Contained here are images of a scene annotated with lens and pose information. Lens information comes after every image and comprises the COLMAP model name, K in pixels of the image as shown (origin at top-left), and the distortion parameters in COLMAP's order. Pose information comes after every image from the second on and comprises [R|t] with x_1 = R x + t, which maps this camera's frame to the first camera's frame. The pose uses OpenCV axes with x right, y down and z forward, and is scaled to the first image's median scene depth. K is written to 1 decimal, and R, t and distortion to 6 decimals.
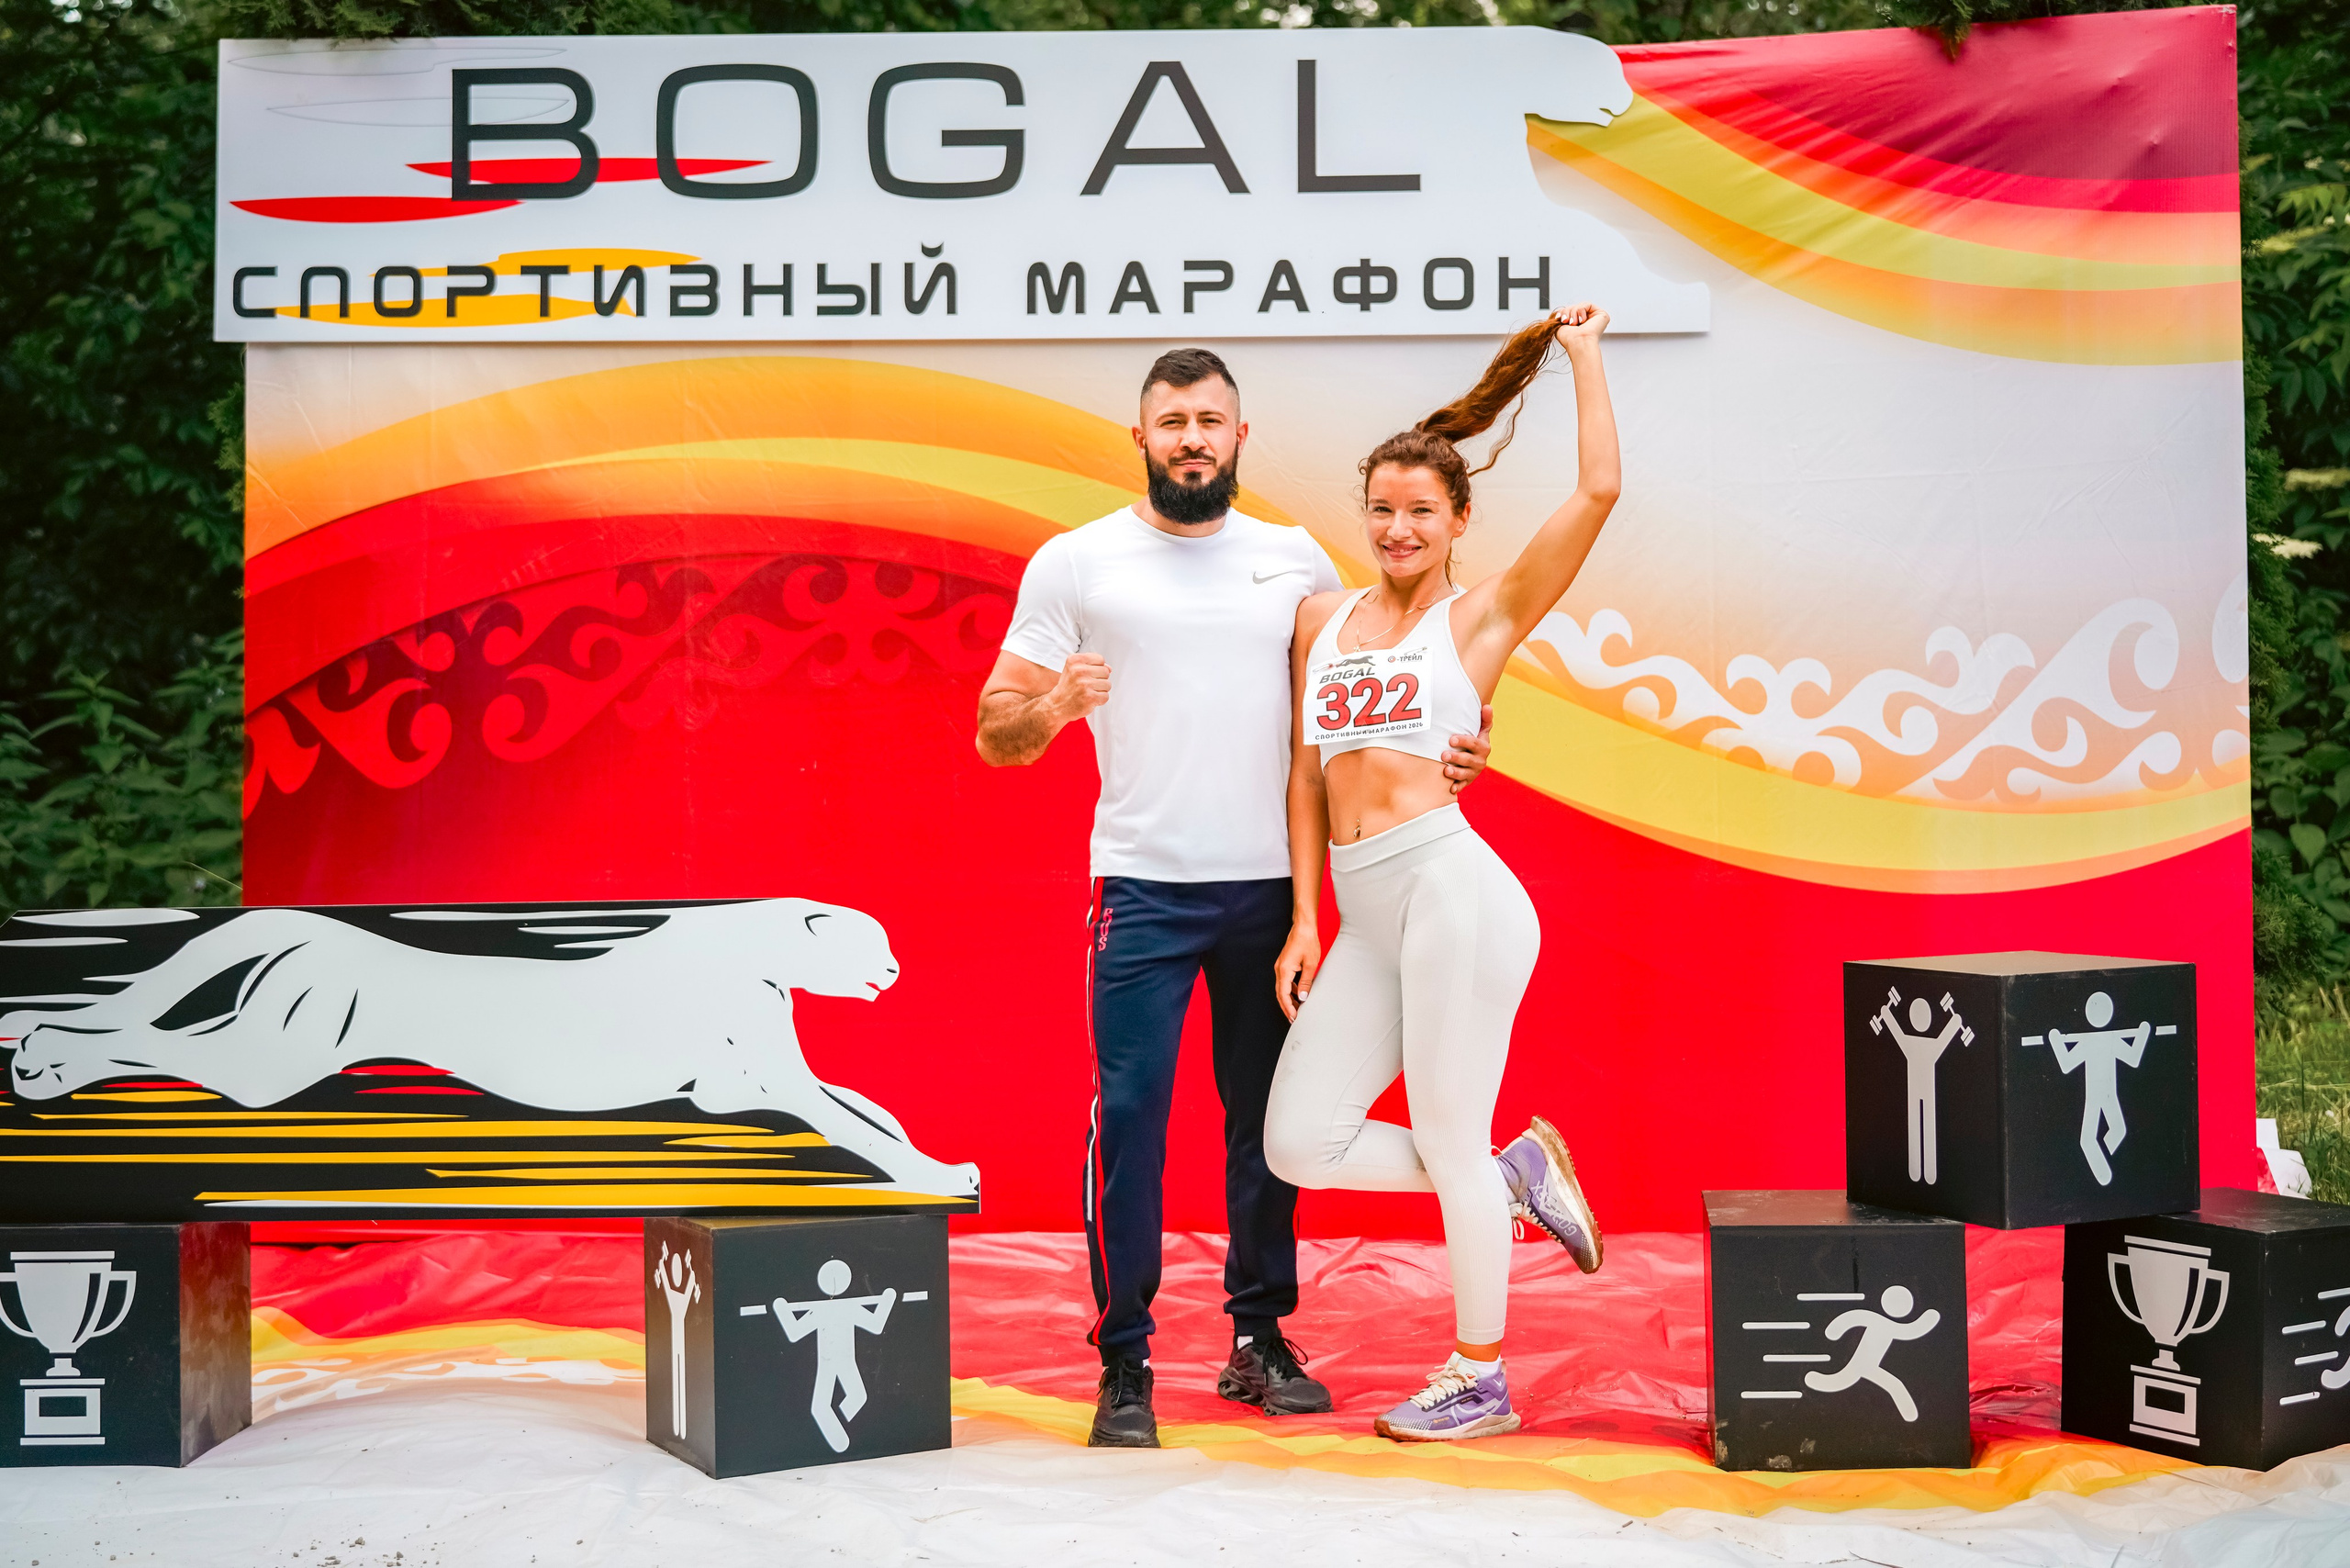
lens RADIAL K [[3143.5, 0, 1176.8], [0, 3143.5, 819.2], [0, 0, 1]] dist [0.028187, -0.152641]
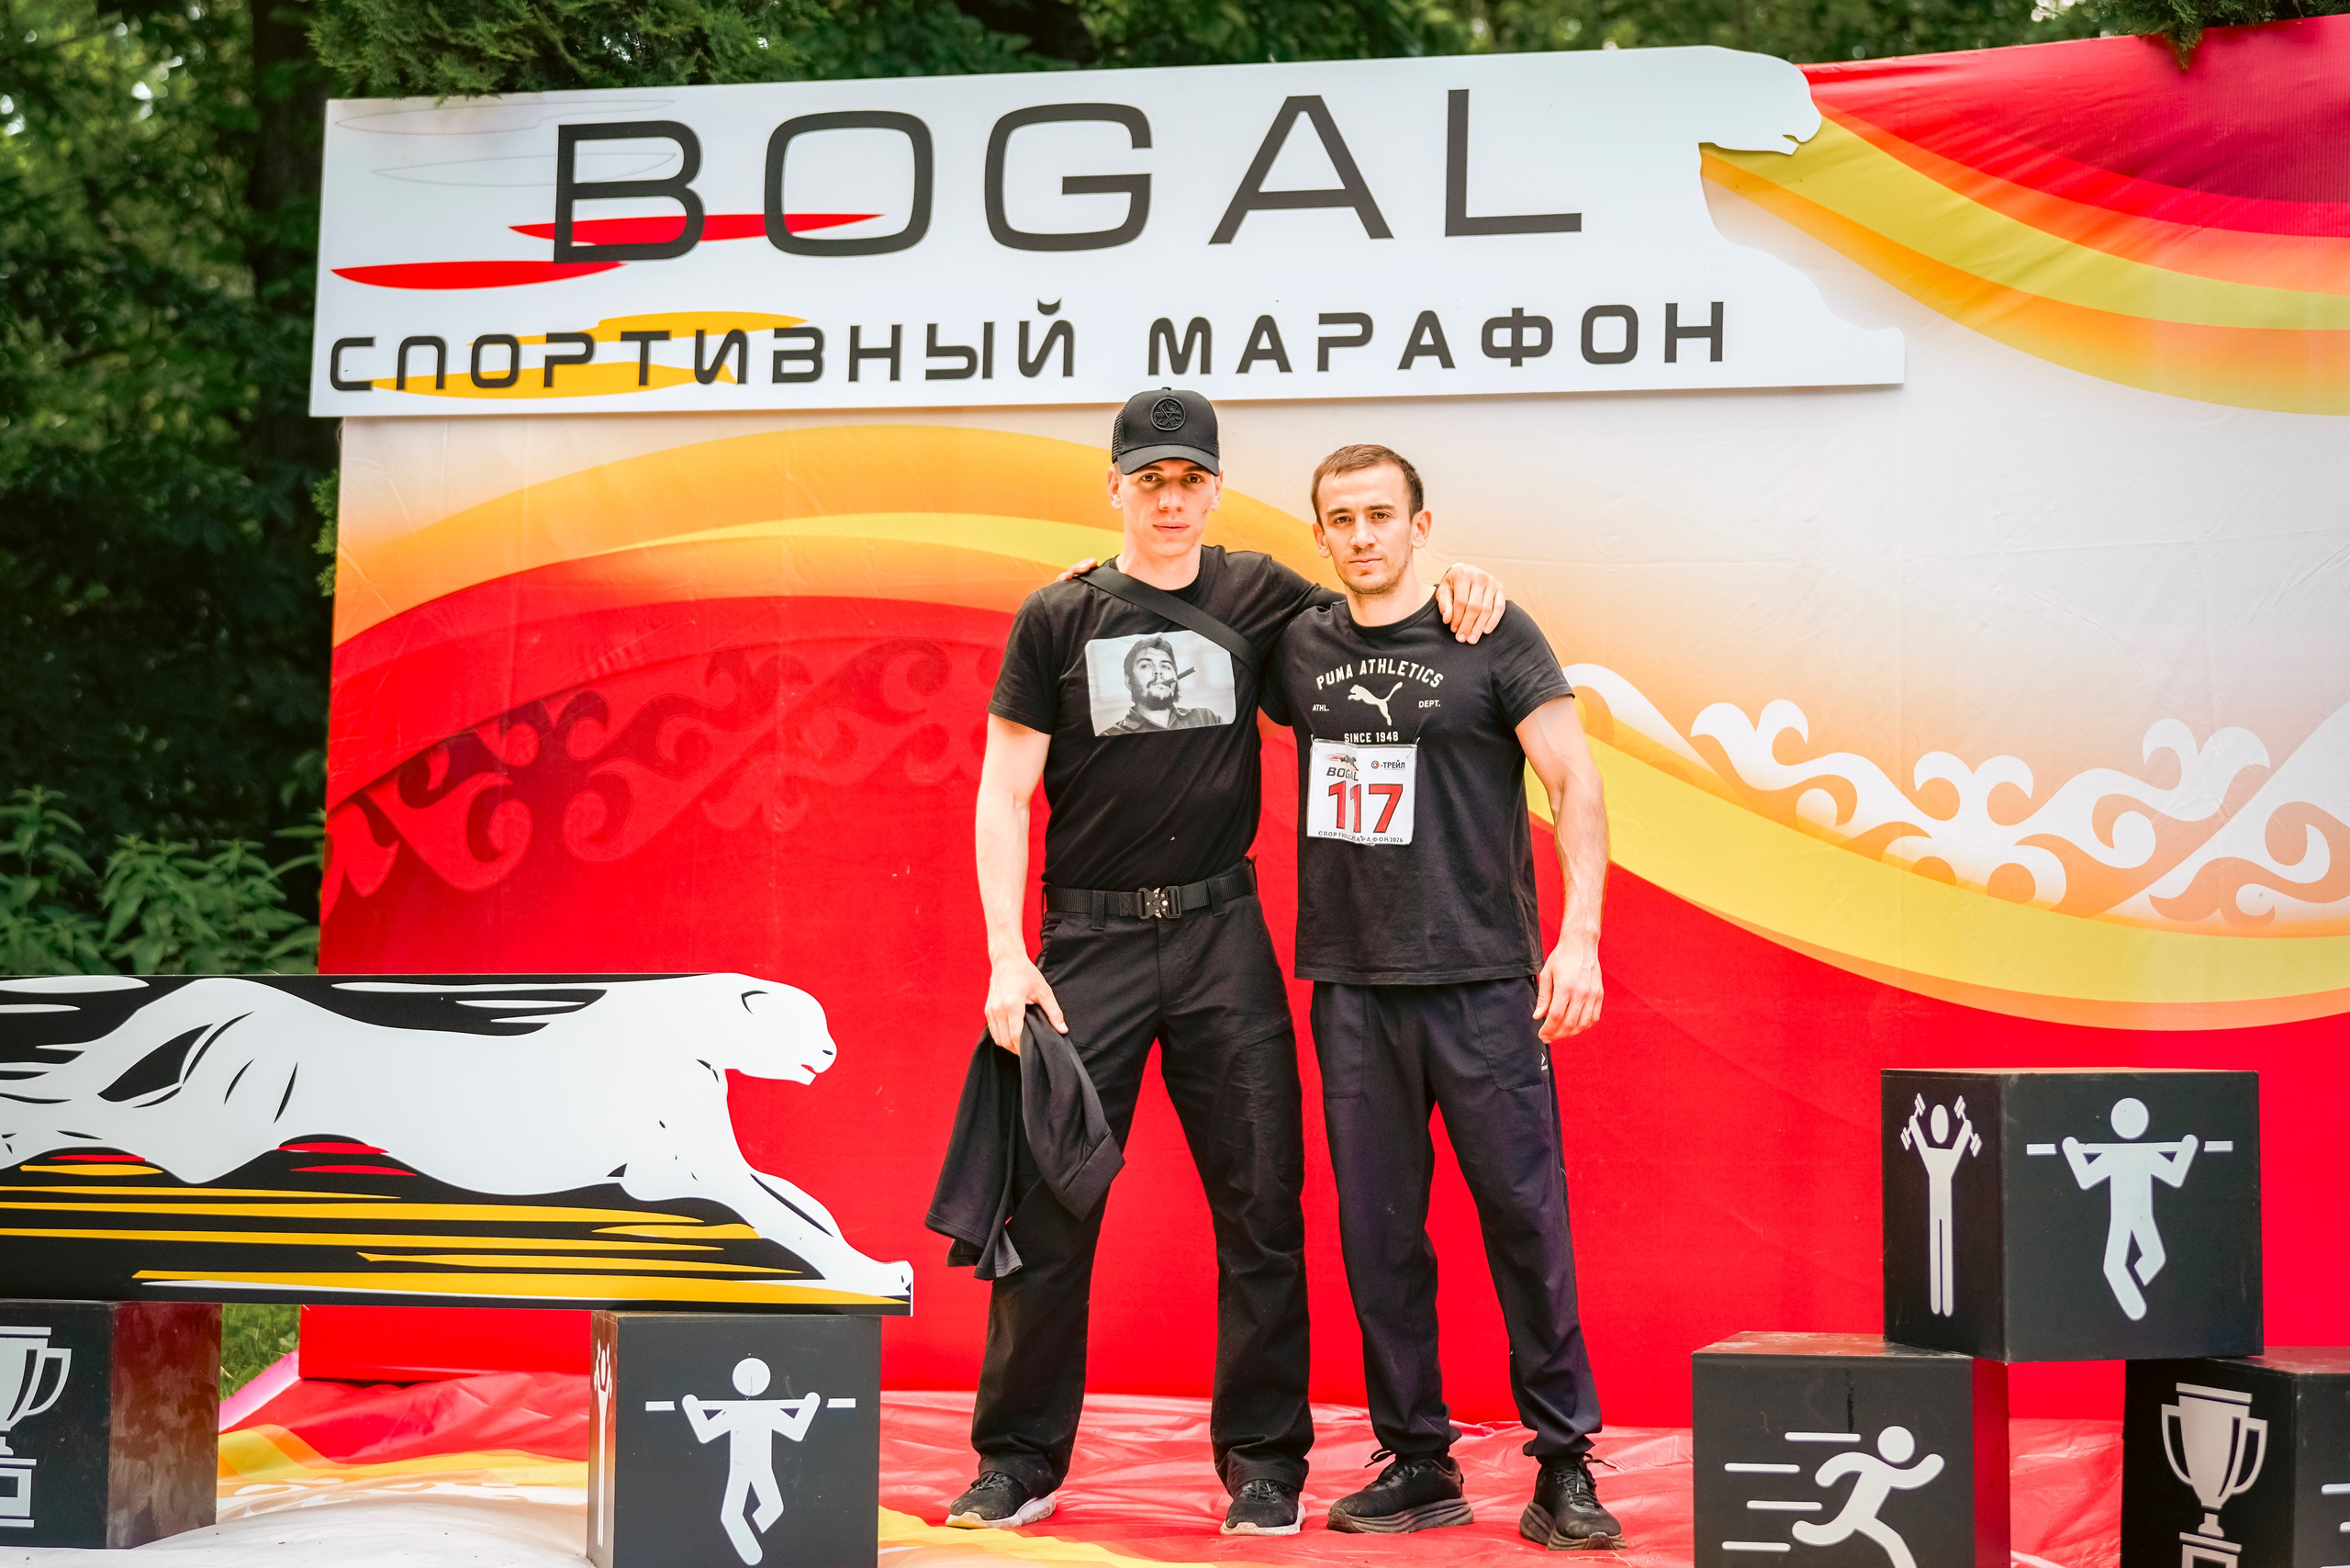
lens RADIAL K [[3920.3, 0, 1152.4], [0, 3920.3, 841.6], [0, 0, 1]] dist [0.020768, -0.285709]
pose [[0.981051, 0.010155, -0.193482, 0.172409], [-0.021825, 0.998062, -0.058279, 0.038762], [0.192515, 0.061398, 0.979371, -0.095305]]
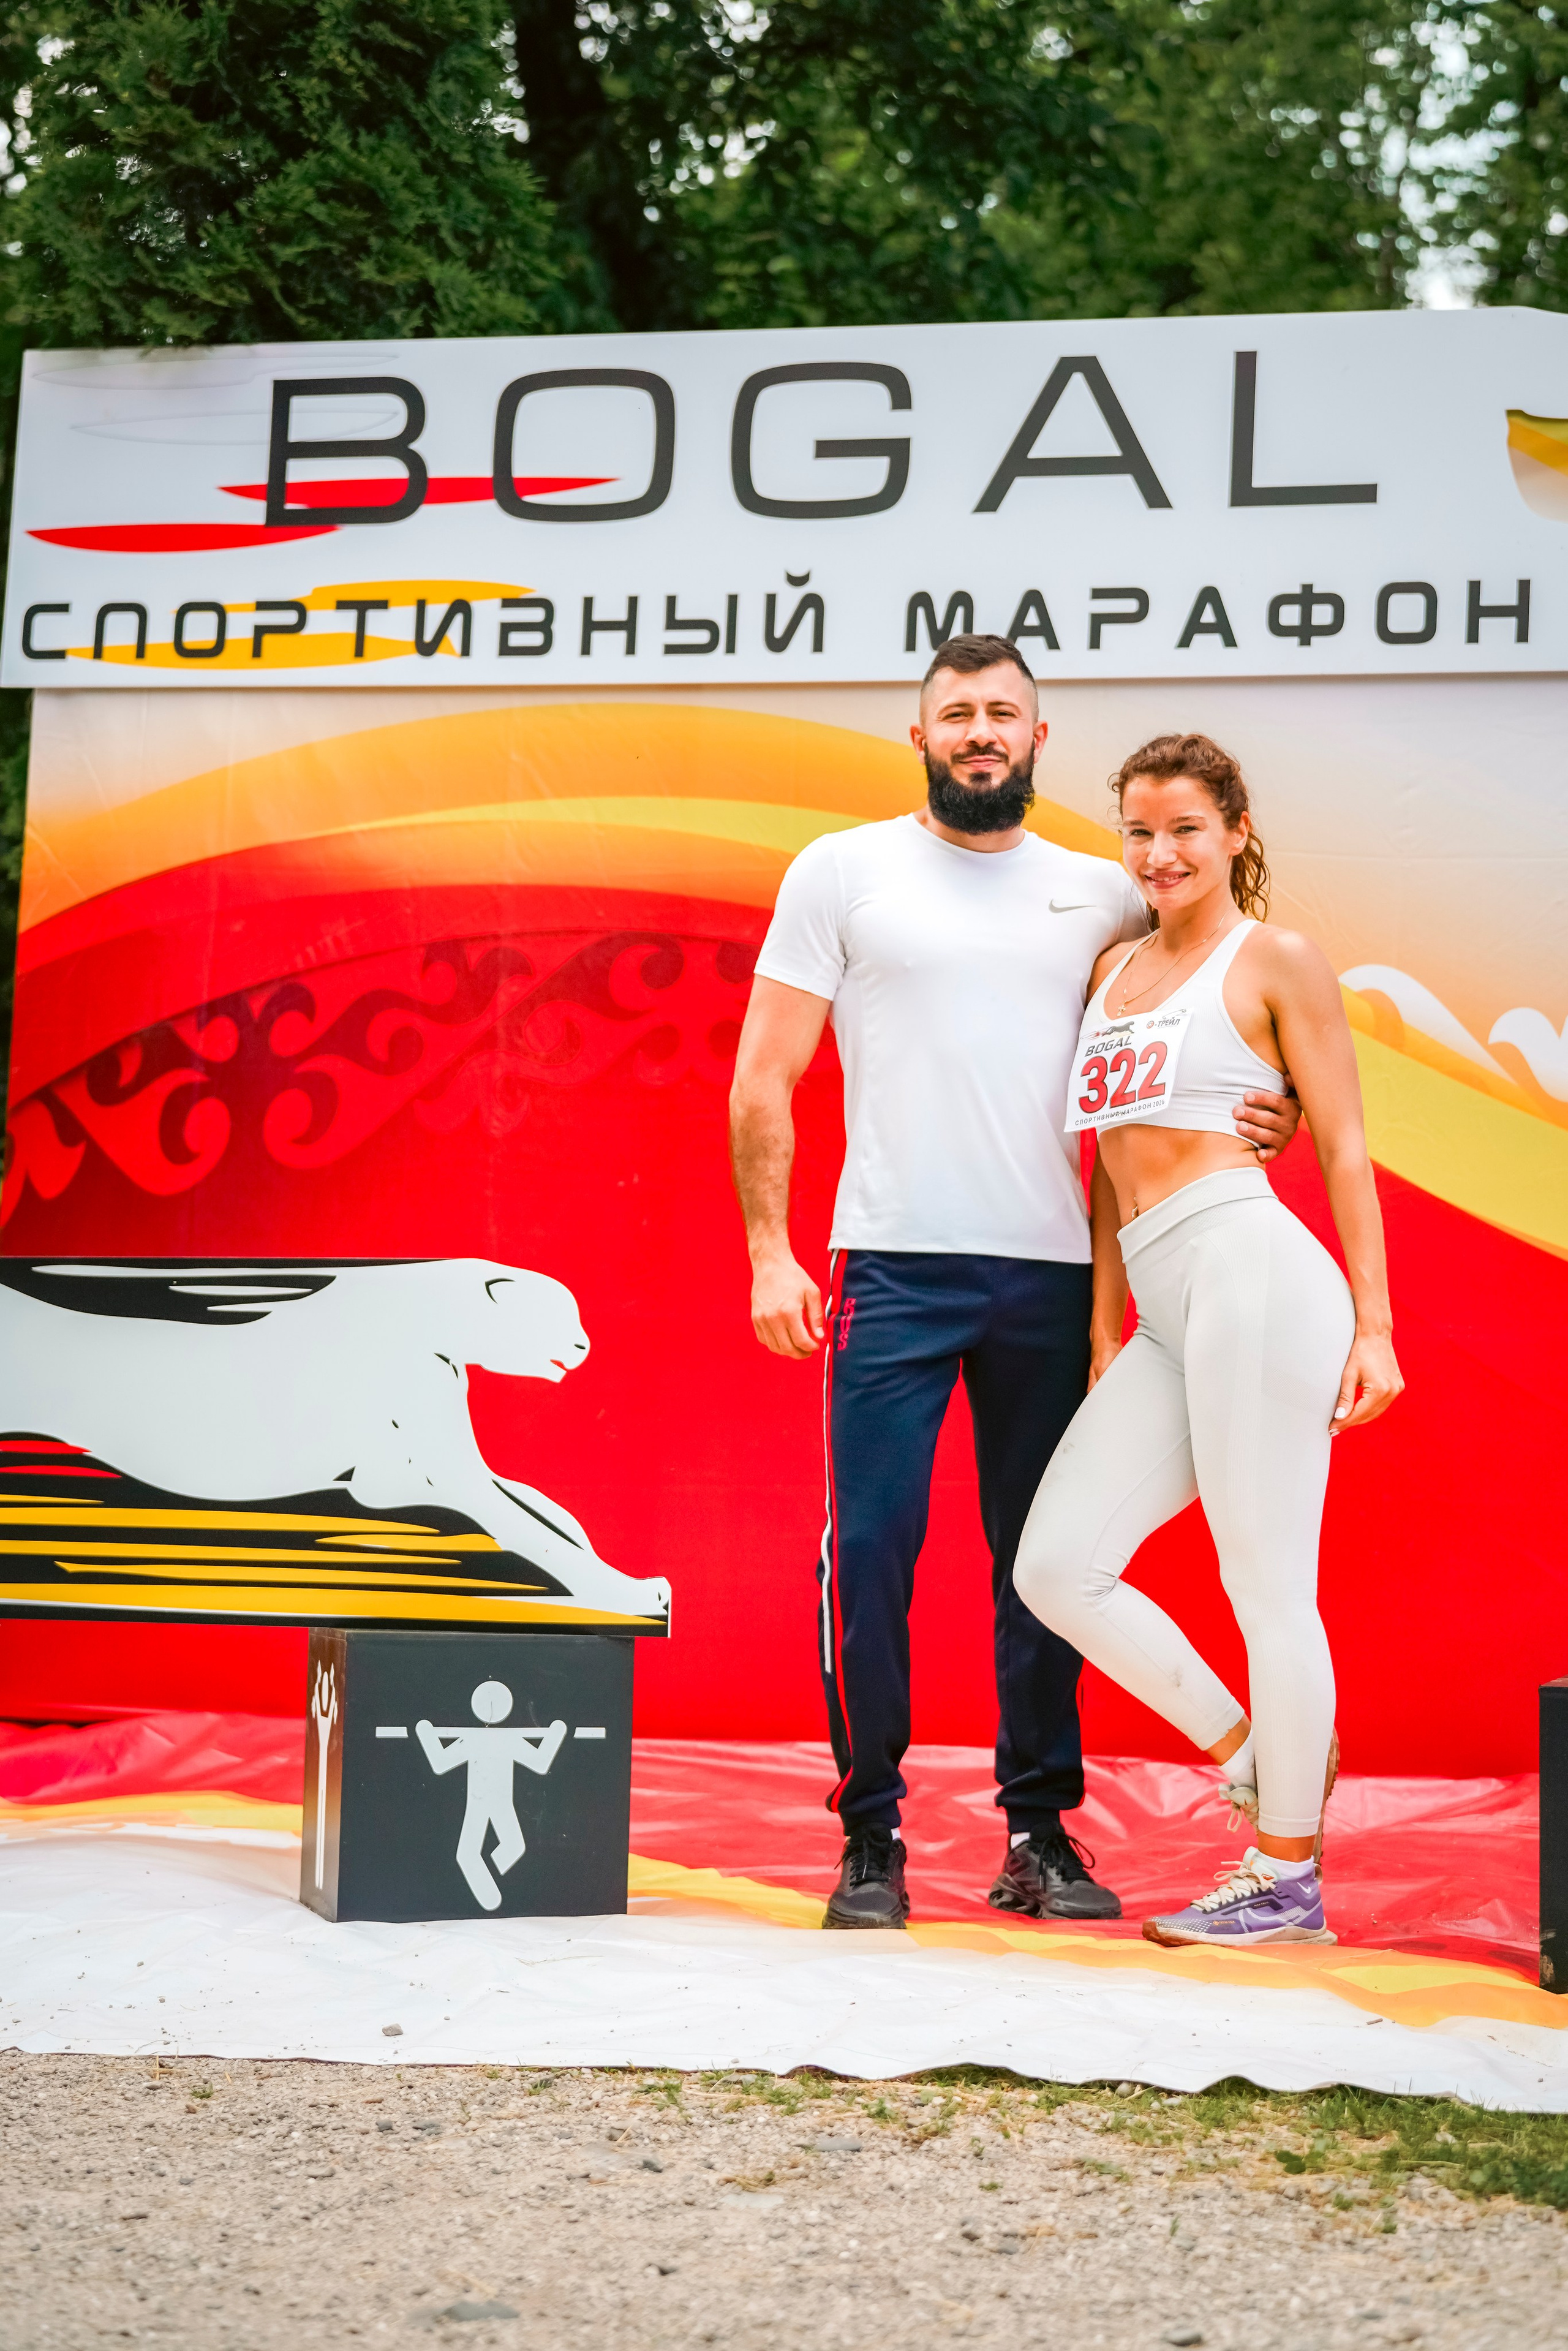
lens RADIAL K [[3910.1, 0, 790.4], [0, 3910.1, 1201.8], [0, 0, 1]] dist [-0.006998, 0.002759]
pose [[0.981989, 0.025728, -0.187177, 0.121504], [-0.039807, 0.996621, -0.071851, 0.062353], [0.184696, 0.078008, 0.979695, -0.019681]]
